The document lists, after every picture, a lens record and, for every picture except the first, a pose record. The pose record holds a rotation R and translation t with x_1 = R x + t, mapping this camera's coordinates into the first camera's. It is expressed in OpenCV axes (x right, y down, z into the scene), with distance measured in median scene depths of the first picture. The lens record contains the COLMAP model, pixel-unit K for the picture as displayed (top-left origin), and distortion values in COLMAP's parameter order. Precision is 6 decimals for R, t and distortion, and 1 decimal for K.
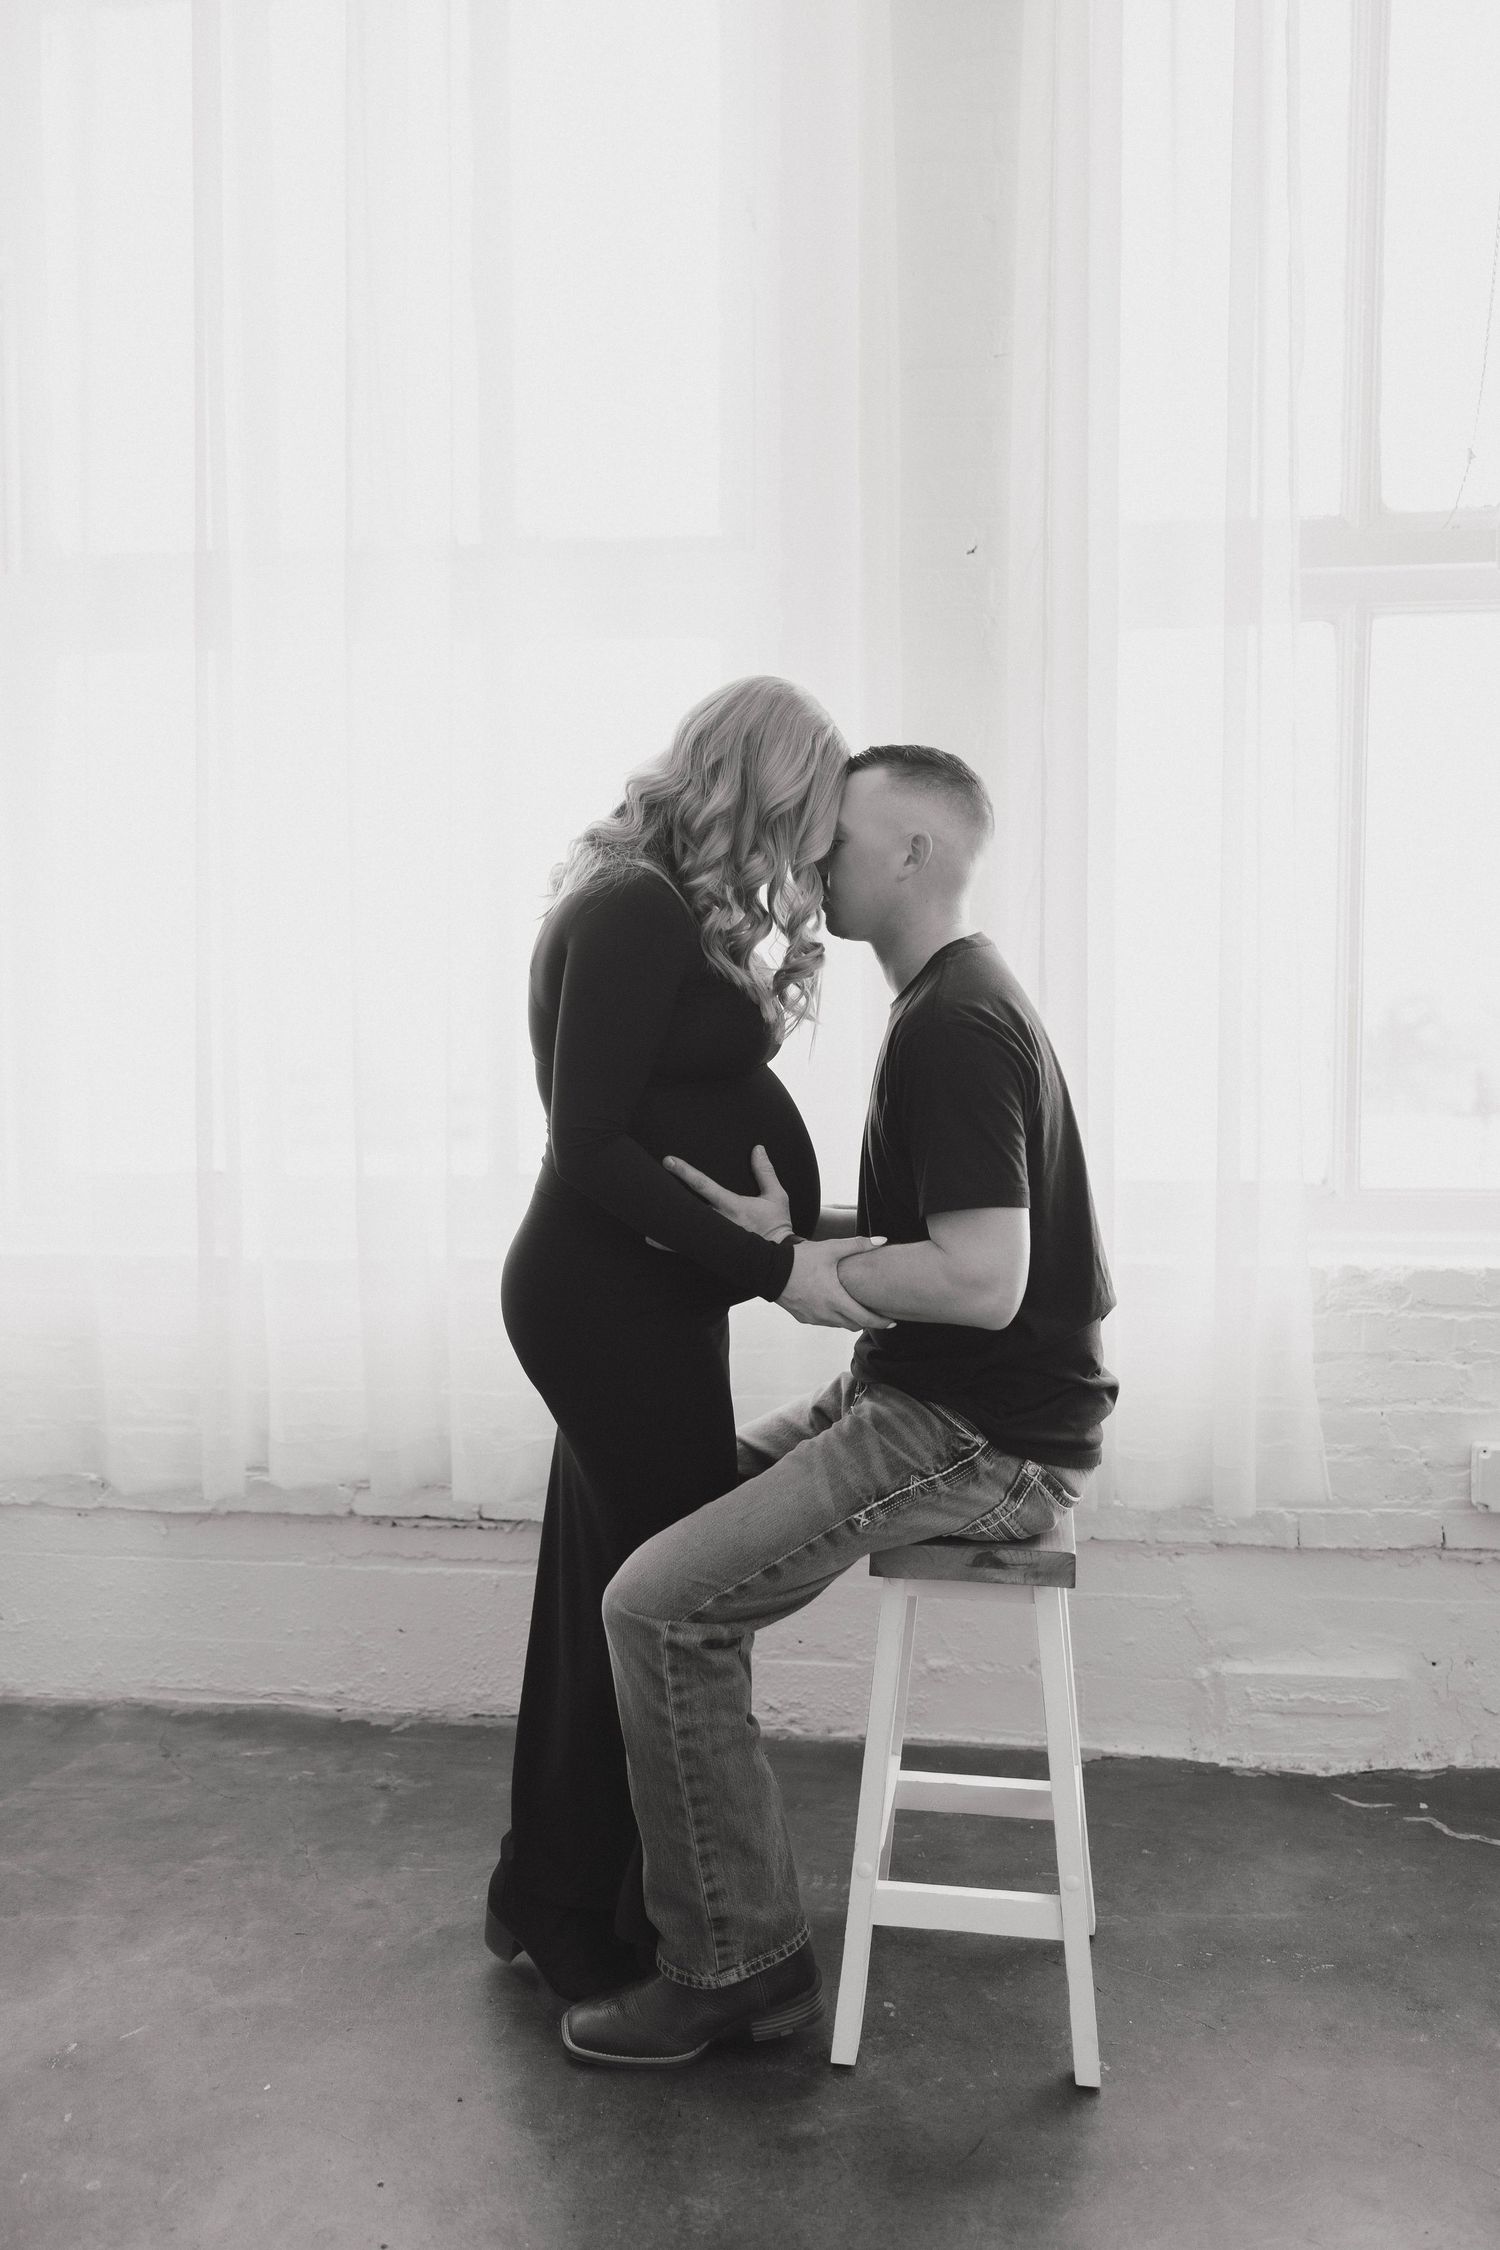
lens RADIAL K [[1804.4, 0, 734.3], [0, 1804.4, 1143.0], [0, 0, 1]] dist [0.003847, 0.015716]
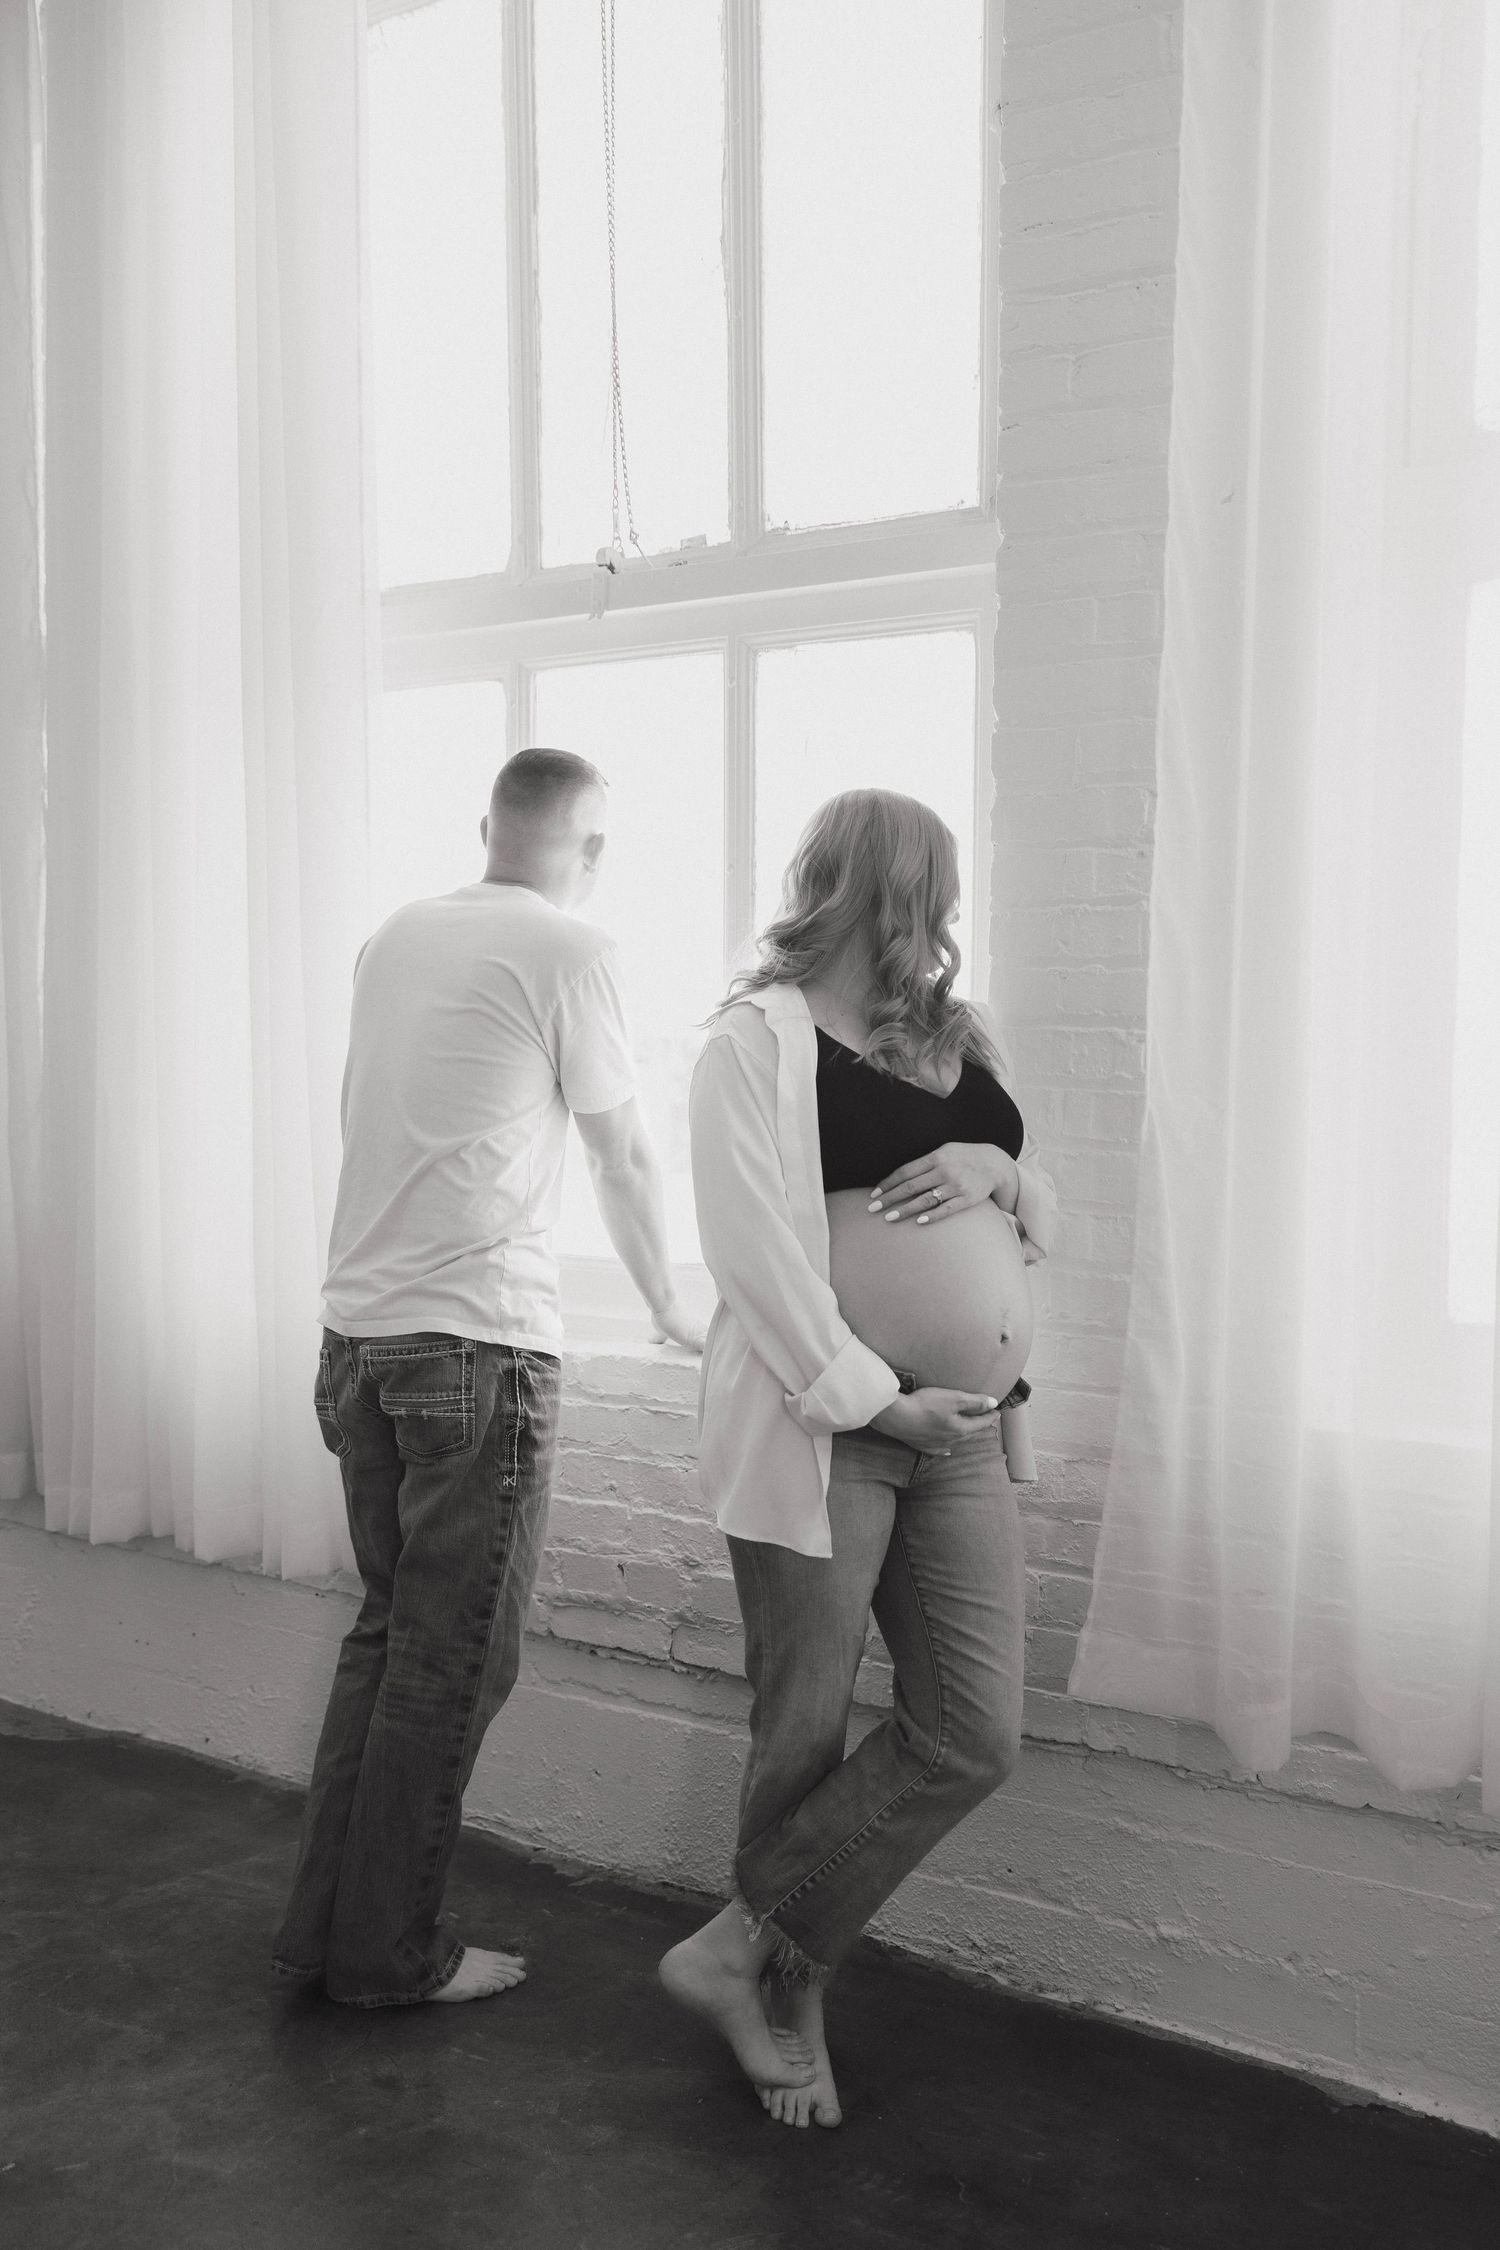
lens RADIAL K [[2022.7, 0, 759.7], [0, 2022.7, 1130.4], [0, 0, 1]] dist [-0.003846, 0.017028]
pose [[0.904337, 0.029871, -0.425772, 0.320271], [-0.034372, 0.999405, -0.002889, -0.048130], [0.425432, 0.017247, 0.904826, 0.137001]]
